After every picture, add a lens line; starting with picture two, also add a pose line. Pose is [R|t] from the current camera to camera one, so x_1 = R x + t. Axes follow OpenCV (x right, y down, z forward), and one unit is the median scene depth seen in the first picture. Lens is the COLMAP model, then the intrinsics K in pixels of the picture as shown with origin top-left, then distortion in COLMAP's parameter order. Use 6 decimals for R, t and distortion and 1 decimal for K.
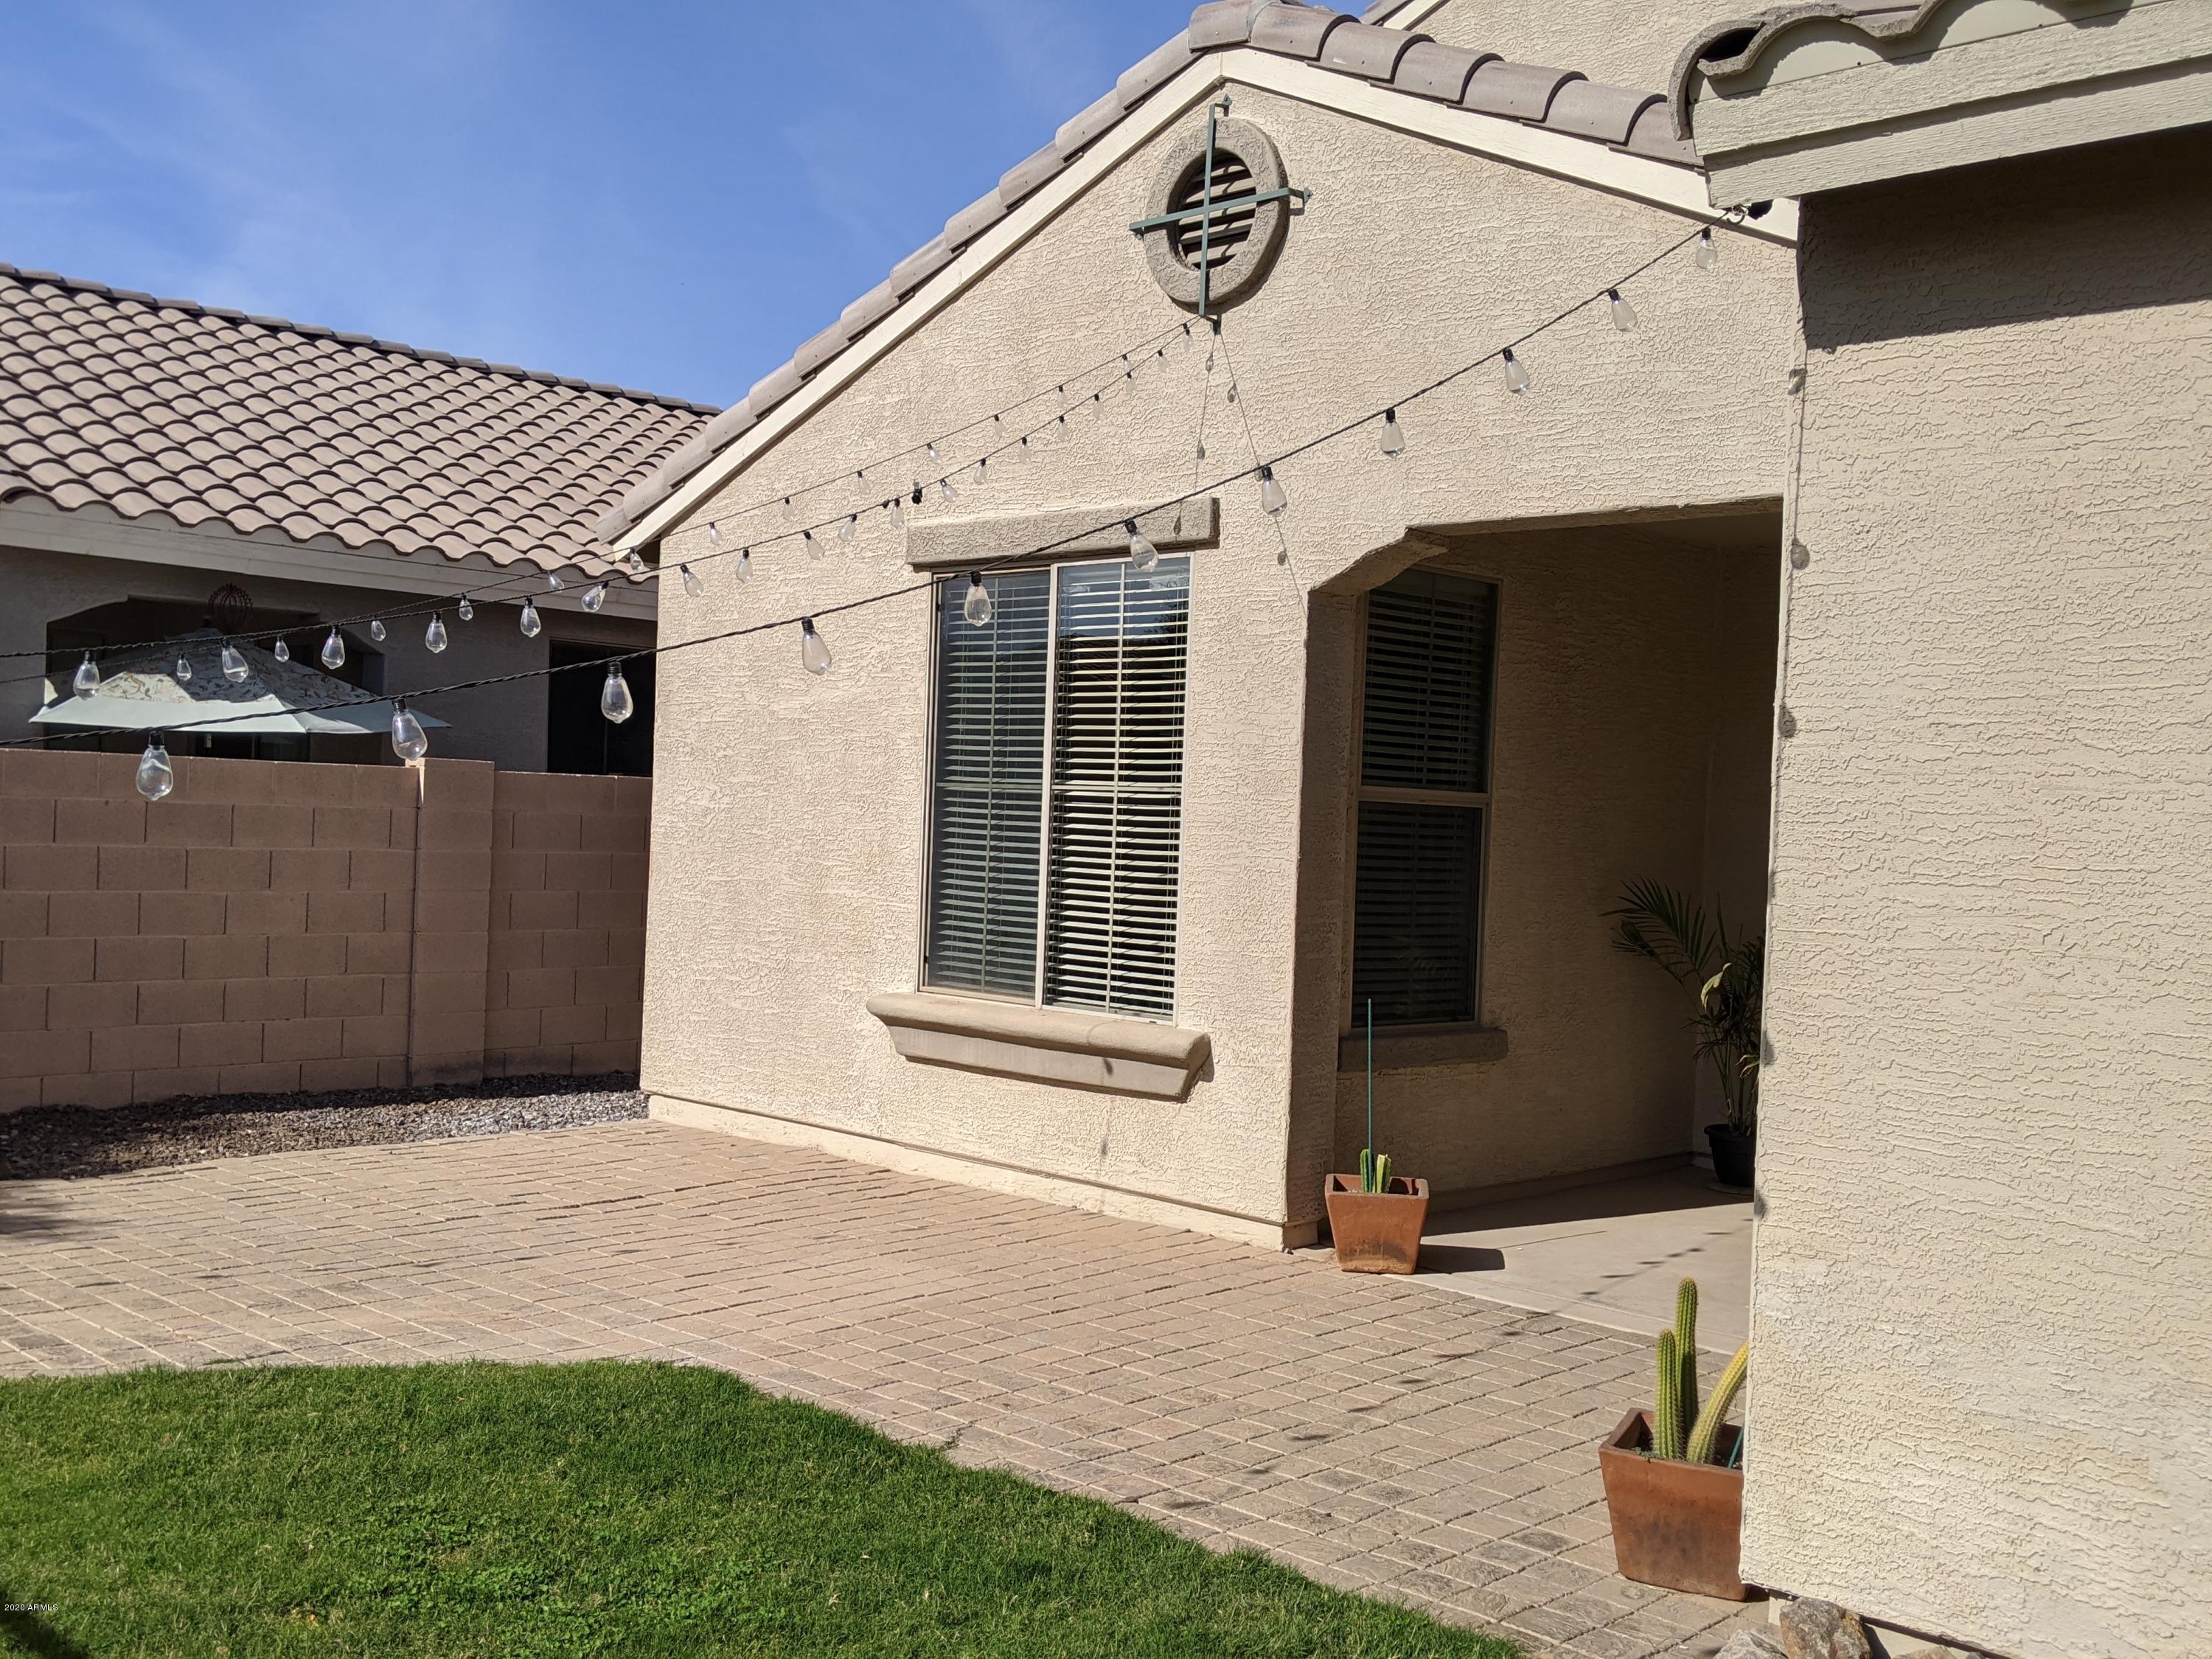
lens RADIAL K [[2200.1, 0, 1095.3], [0, 2200.1, 859.9], [0, 0, 1]] dist [0.095902, 0.000000]
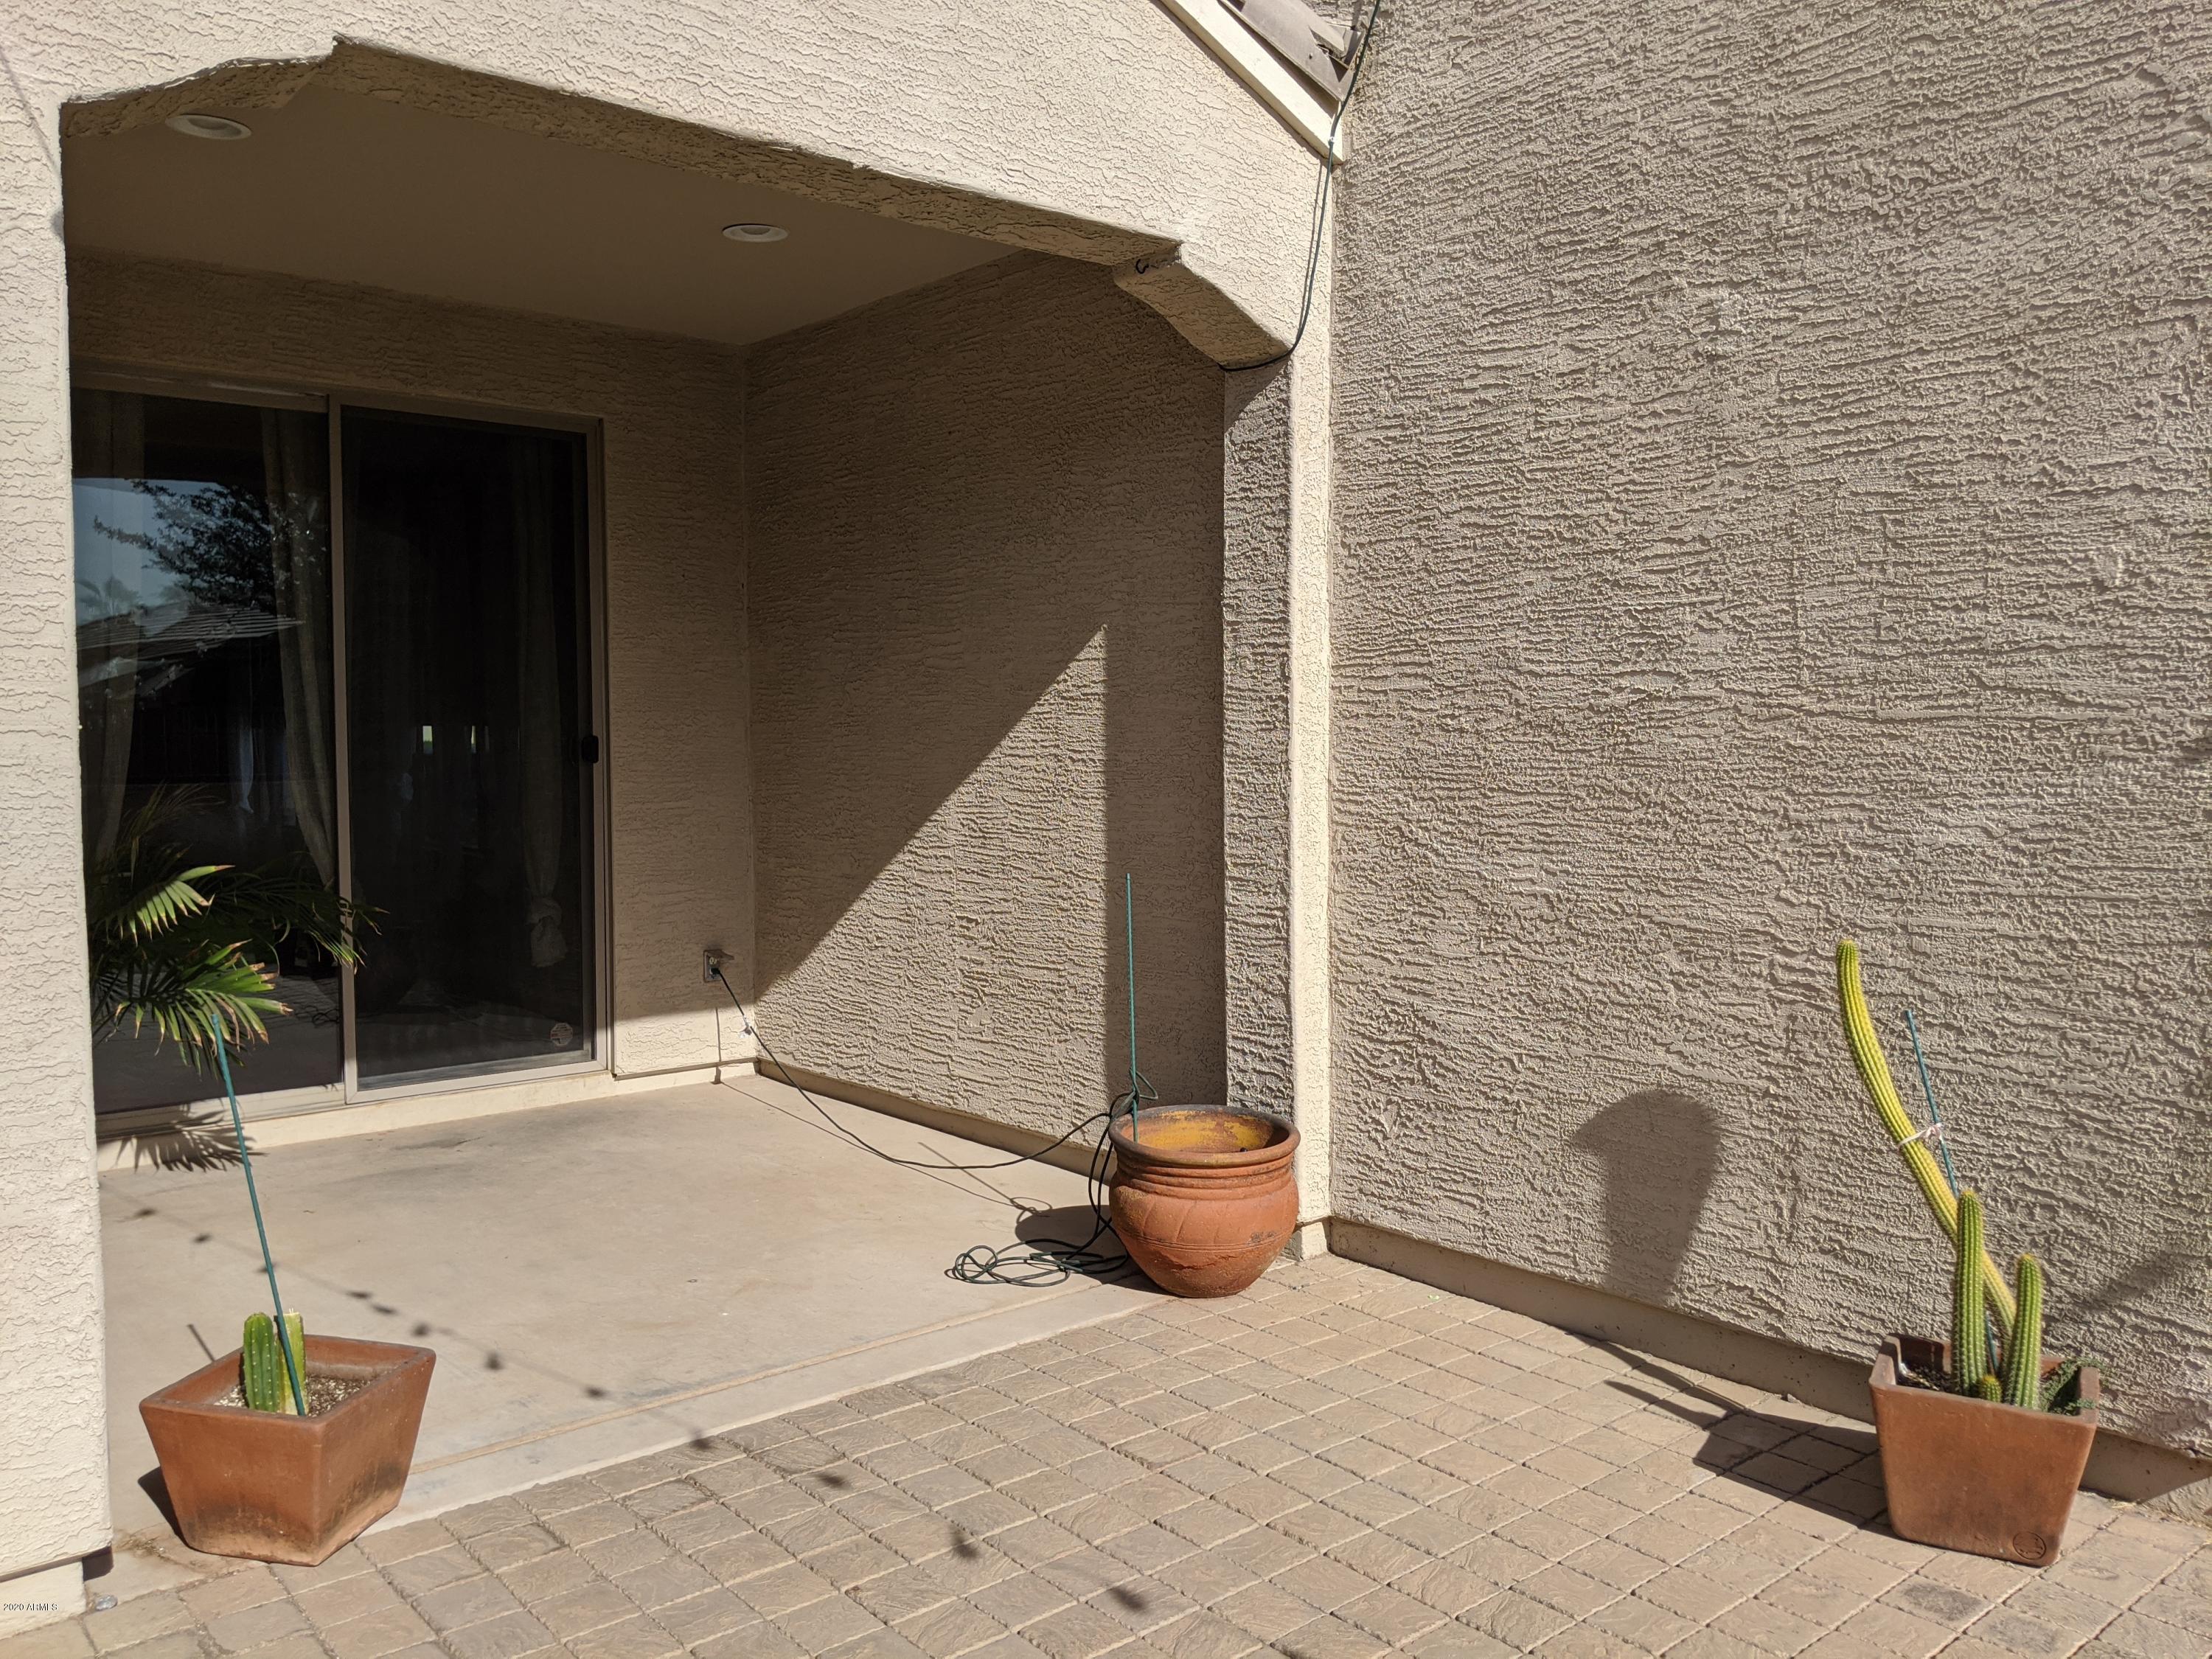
lens RADIAL K [[1781.9, 0, 1126.0], [0, 1781.9, 824.6], [0, 0, 1]] dist [0.073038, -0.128120]
pose [[0.076371, -0.093237, 0.992711, -0.219812], [0.023264, 0.995514, 0.091711, -0.007955], [-0.996808, 0.016090, 0.078198, 0.682840]]
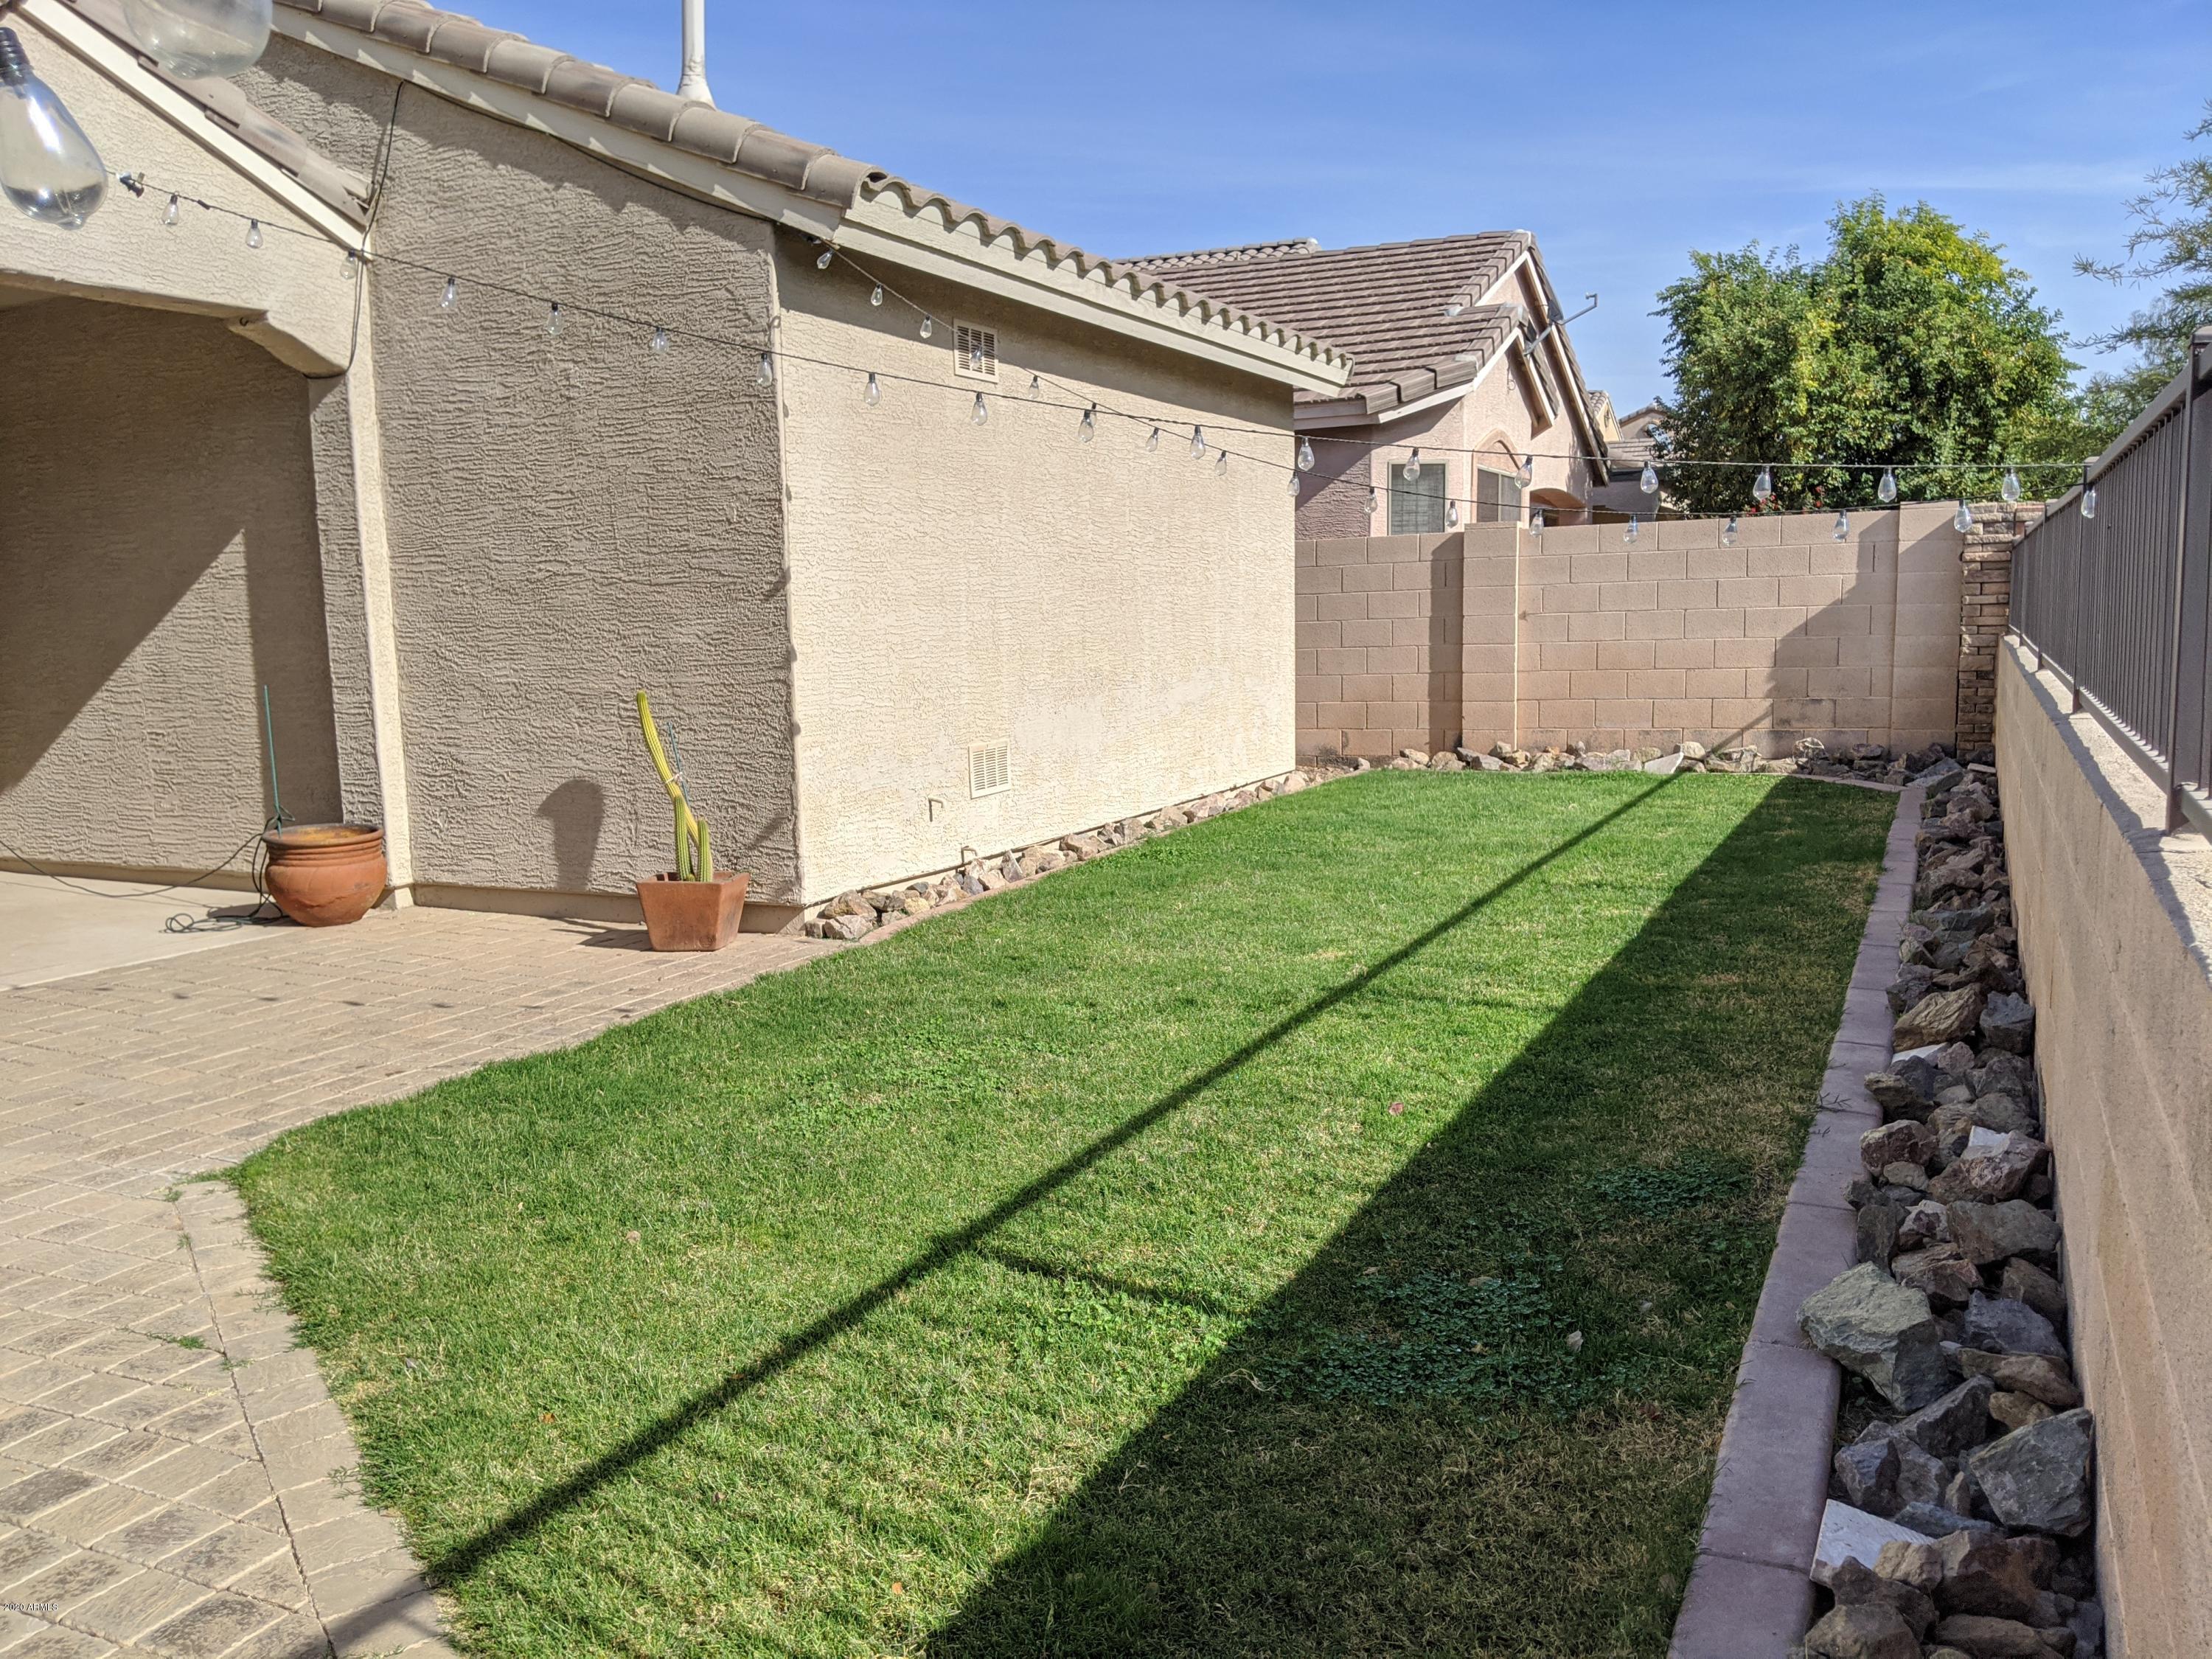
lens RADIAL K [[1781.9, 0, 1125.4], [0, 1781.9, 821.1], [0, 0, 1]] dist [0.073038, -0.128120]
pose [[-0.329556, -0.145730, 0.932821, -0.671380], [0.024875, 0.986333, 0.162878, -0.011967], [-0.943808, 0.076881, -0.321426, 0.613766]]
